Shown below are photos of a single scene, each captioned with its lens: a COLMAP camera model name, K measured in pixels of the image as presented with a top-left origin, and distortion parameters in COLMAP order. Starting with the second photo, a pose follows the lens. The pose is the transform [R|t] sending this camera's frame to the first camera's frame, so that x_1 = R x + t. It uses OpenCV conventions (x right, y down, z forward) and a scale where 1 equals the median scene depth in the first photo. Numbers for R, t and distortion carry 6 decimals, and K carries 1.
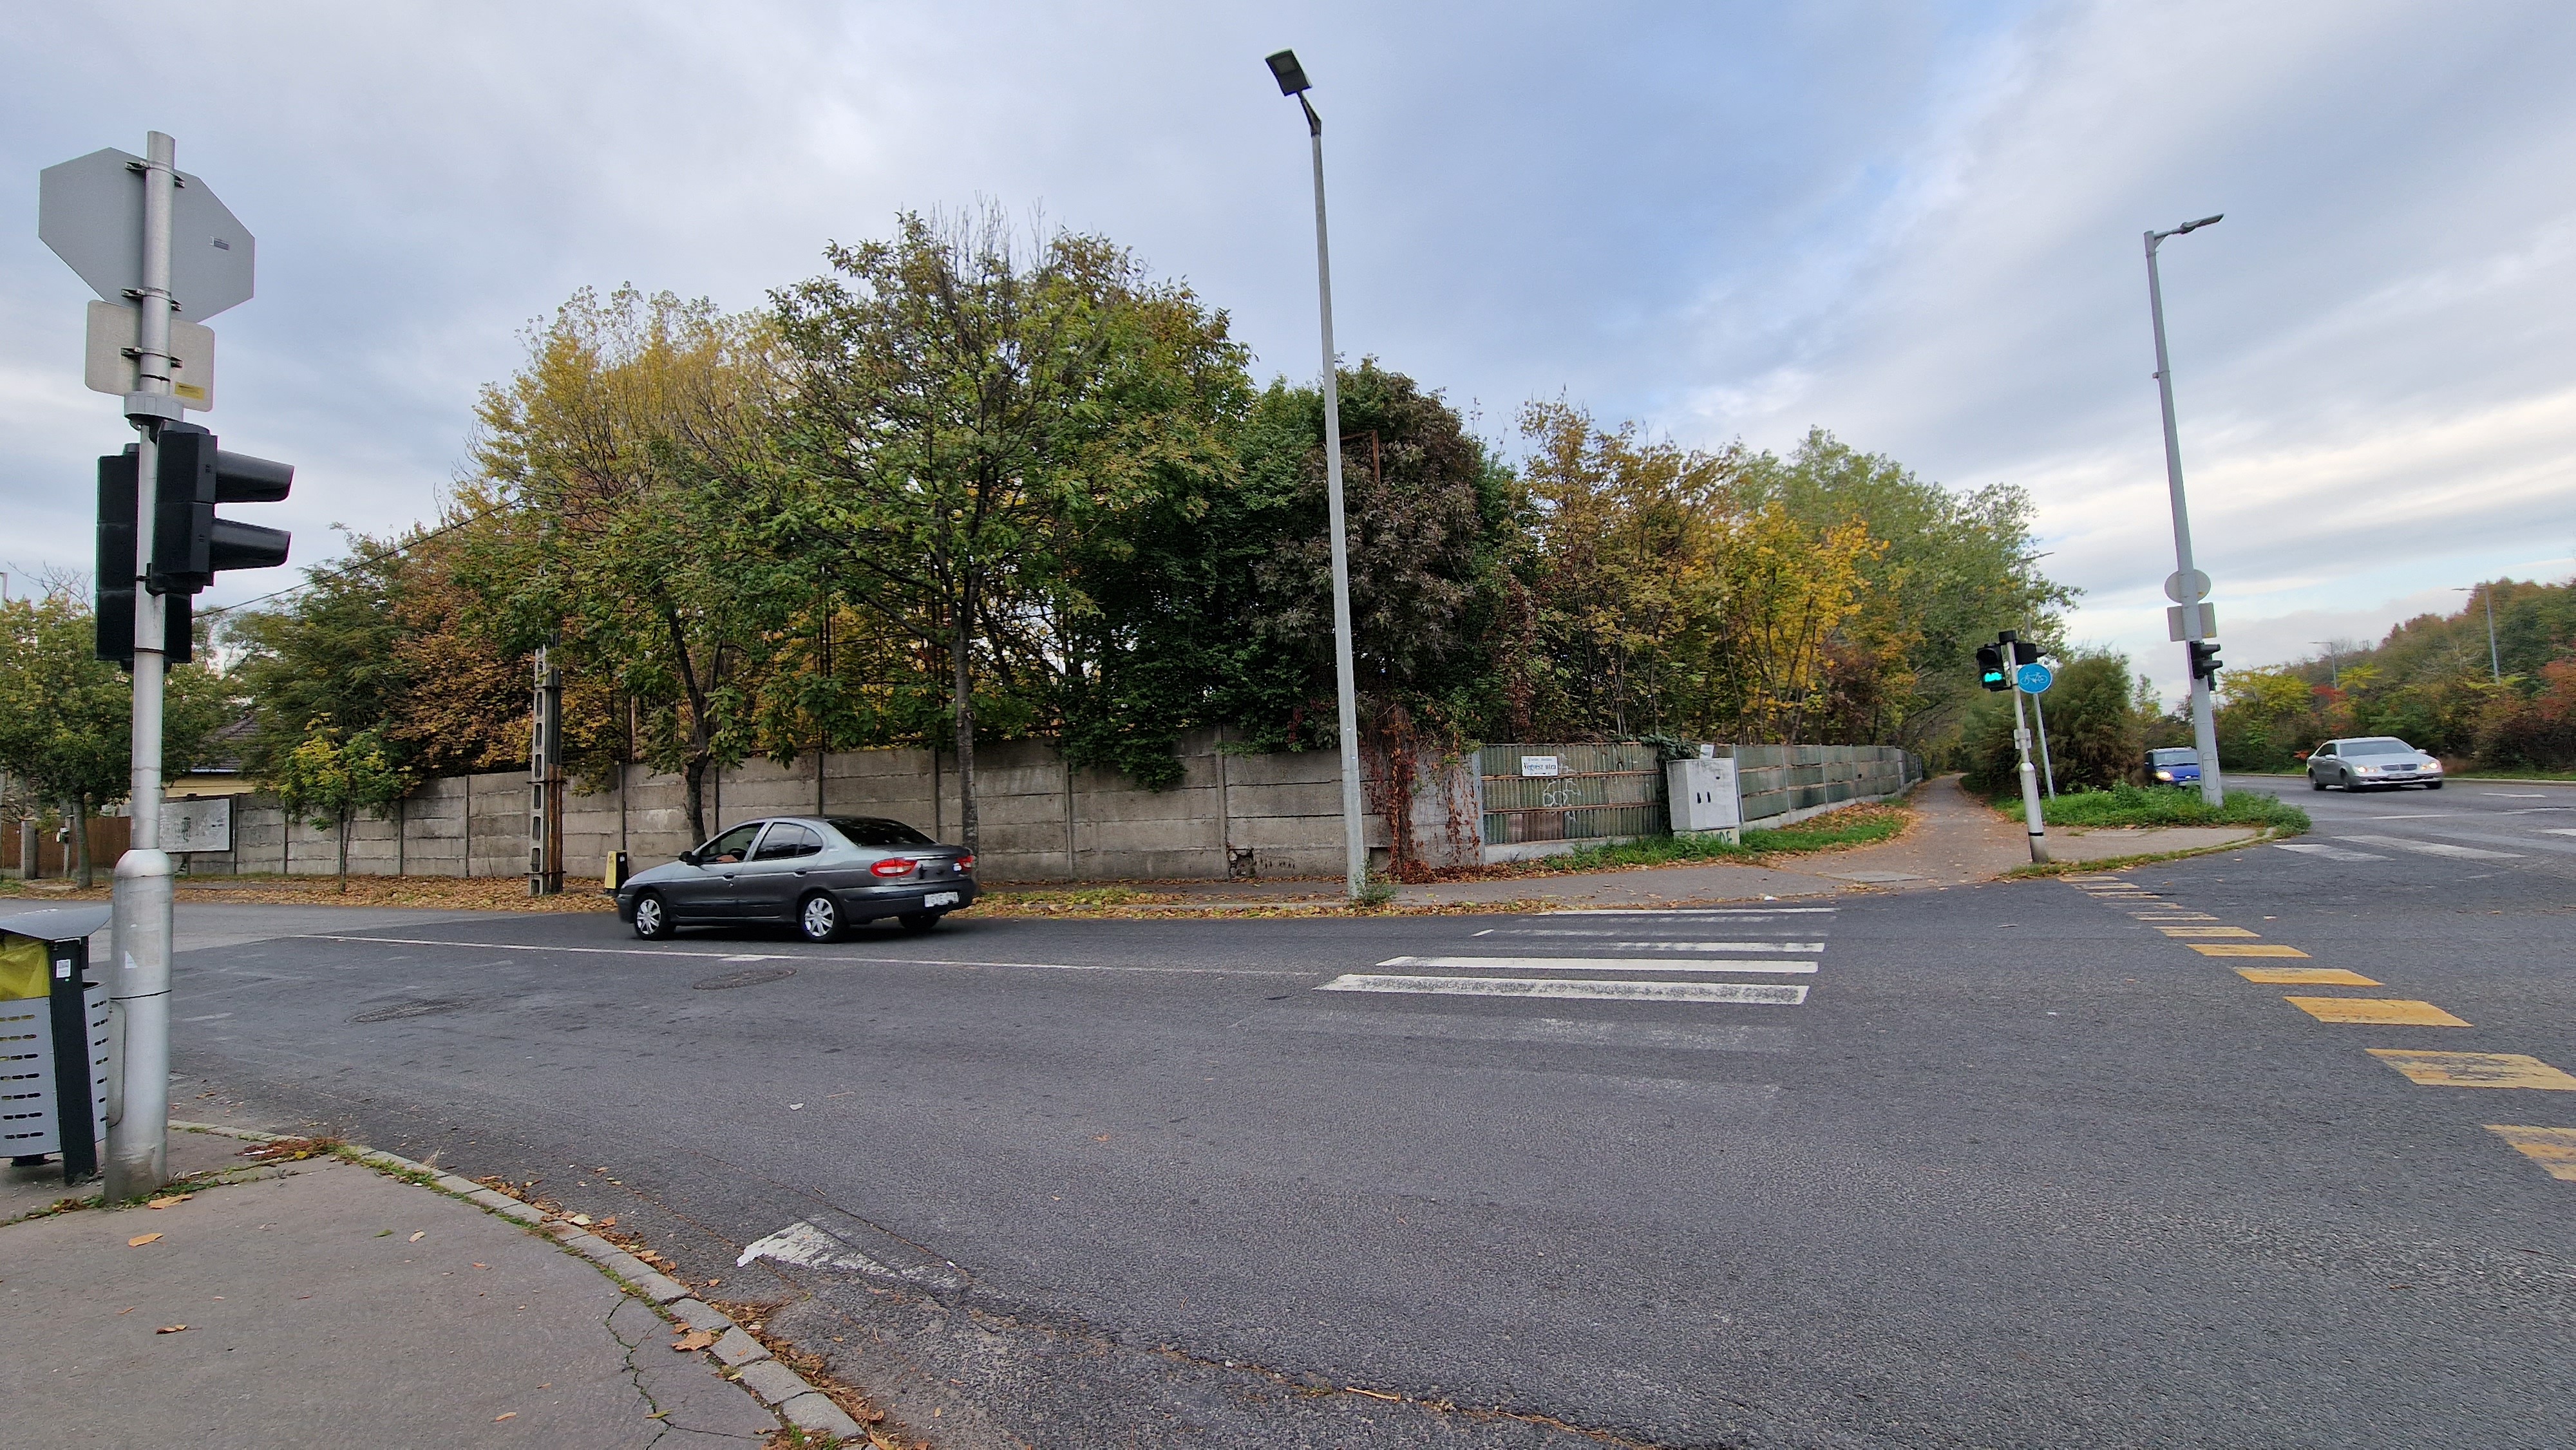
lens RADIAL K [[1056.8, 0, 1259.0], [0, 1056.8, 715.3], [0, 0, 1]] dist [-0.010000, -0.000276]
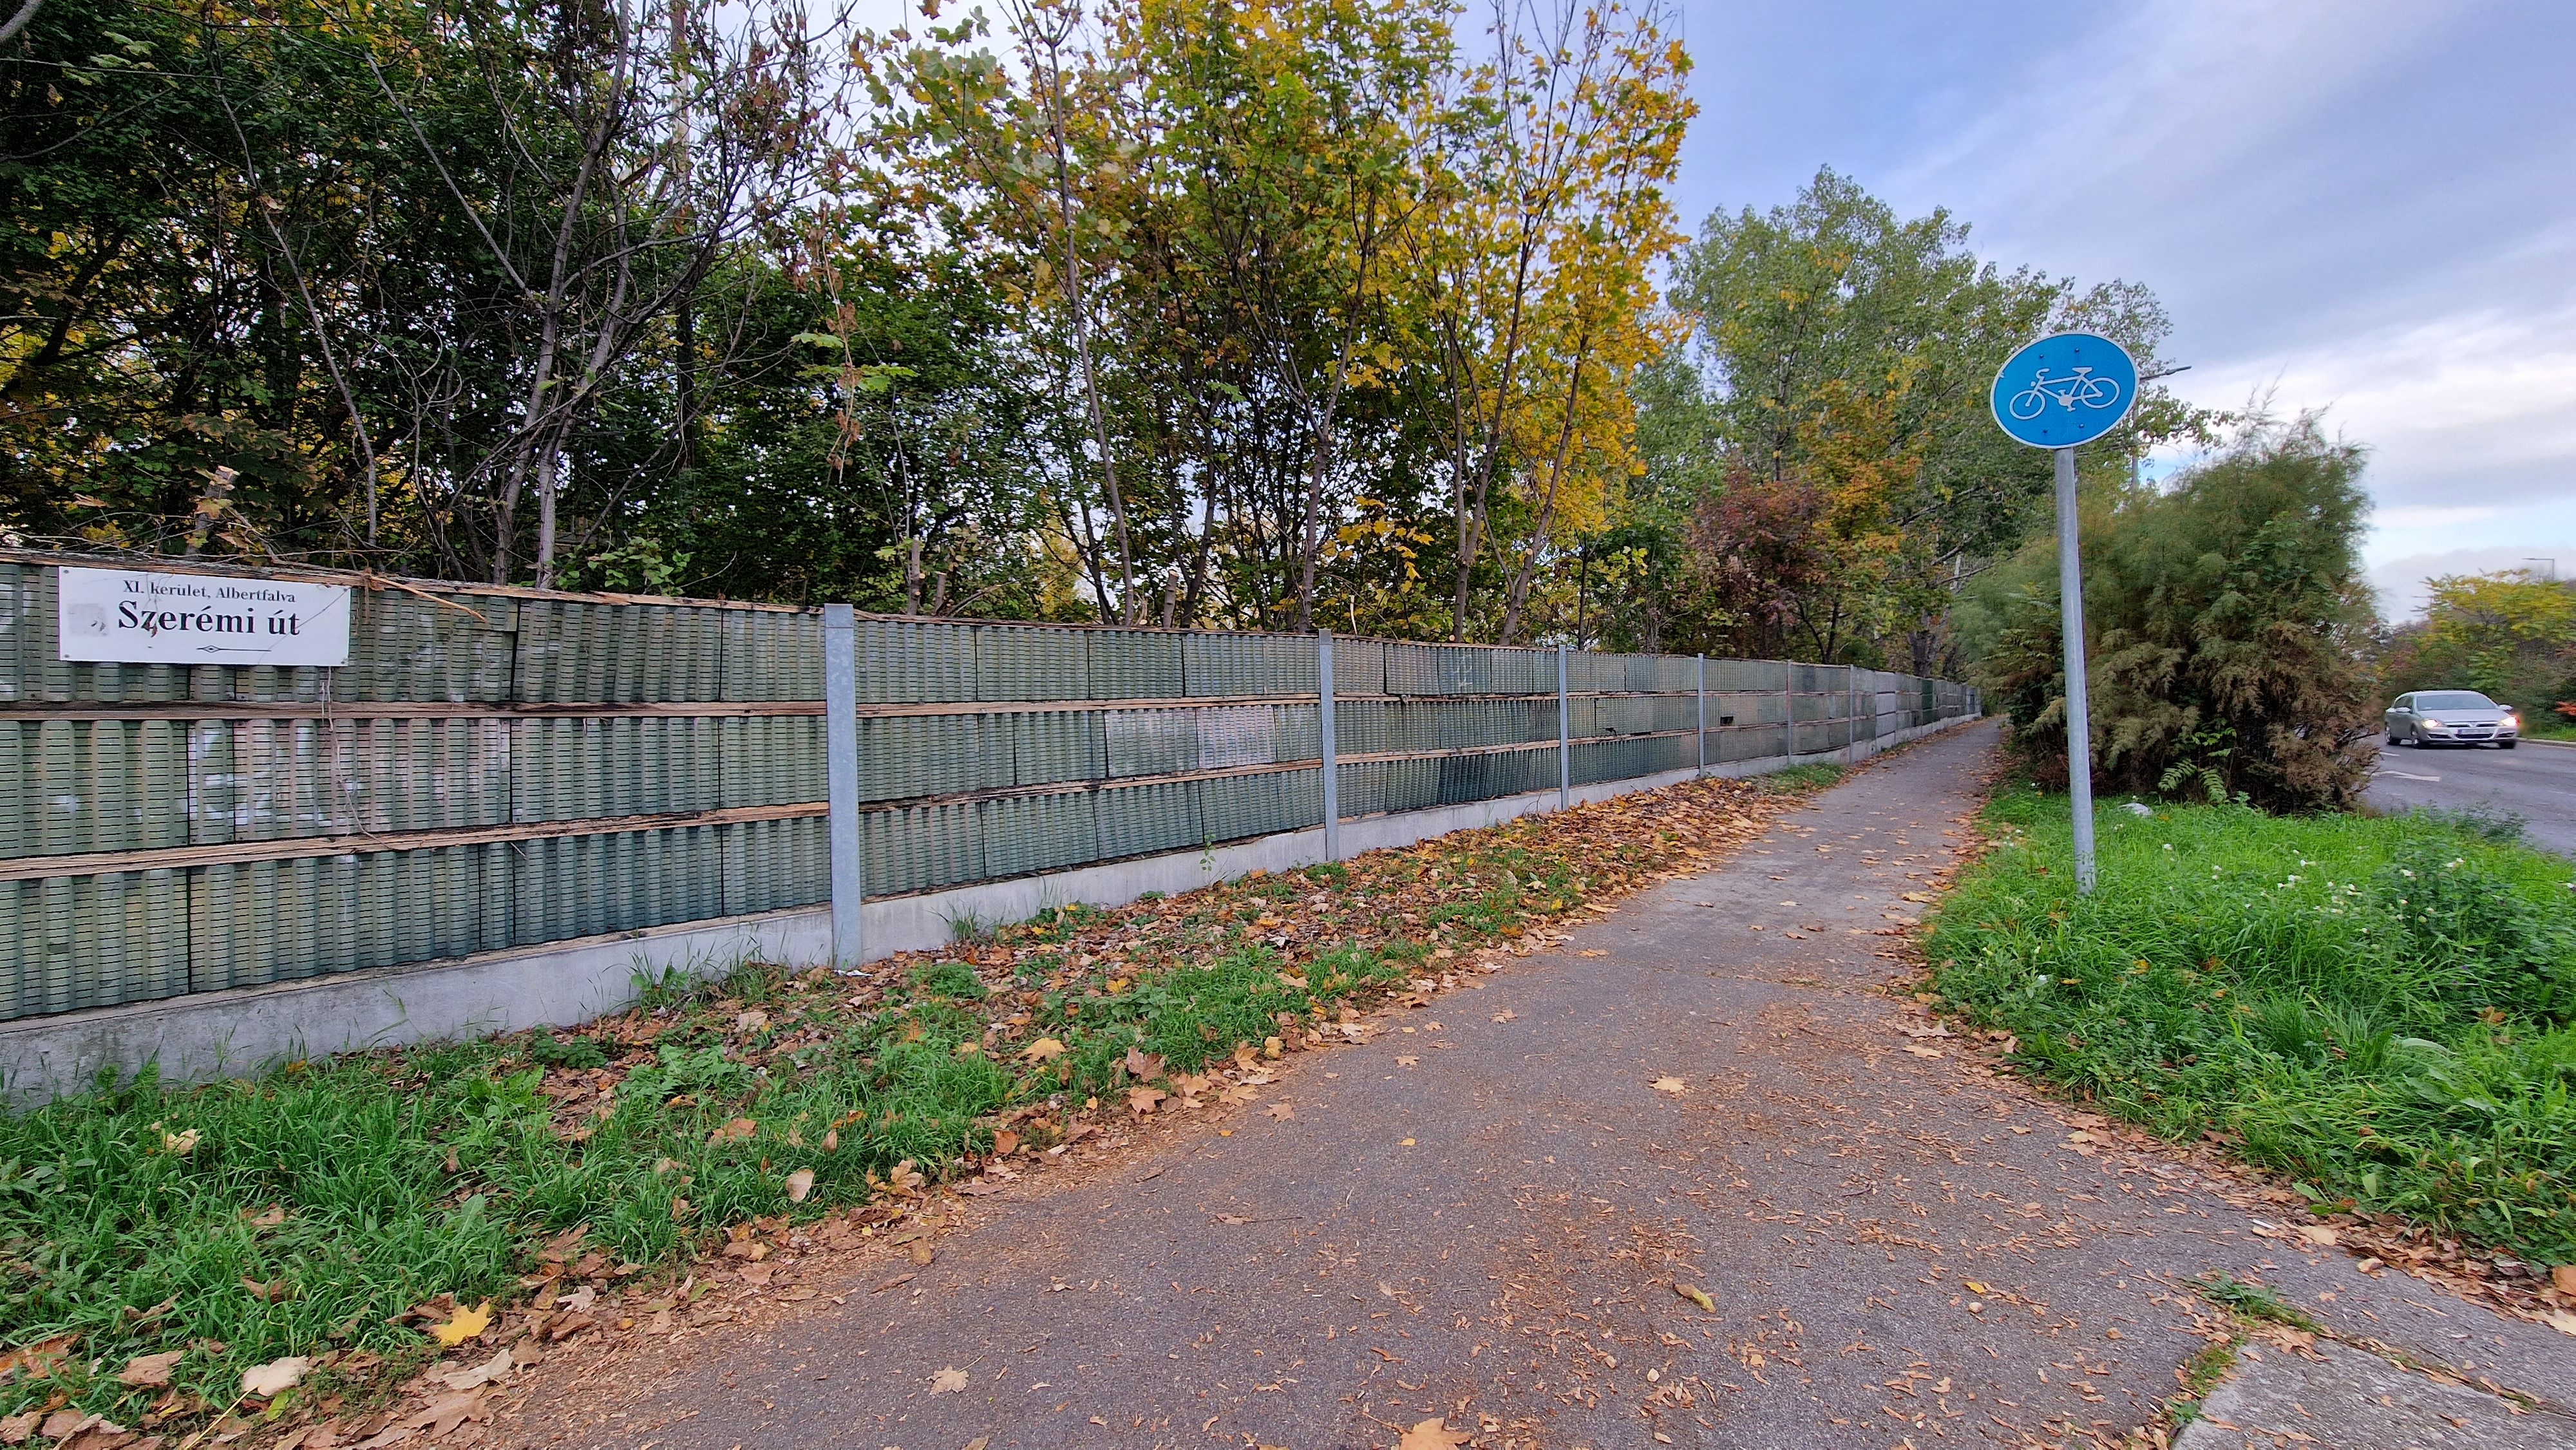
lens RADIAL K [[1060.0, 0, 1269.5], [0, 1060.0, 720.1], [0, 0, 1]] dist [-0.010413, 0.003865]
pose [[0.997865, 0.038379, -0.052848, 0.434578], [-0.033239, 0.994929, 0.094924, 0.019791], [0.056224, -0.092964, 0.994081, 0.564476]]
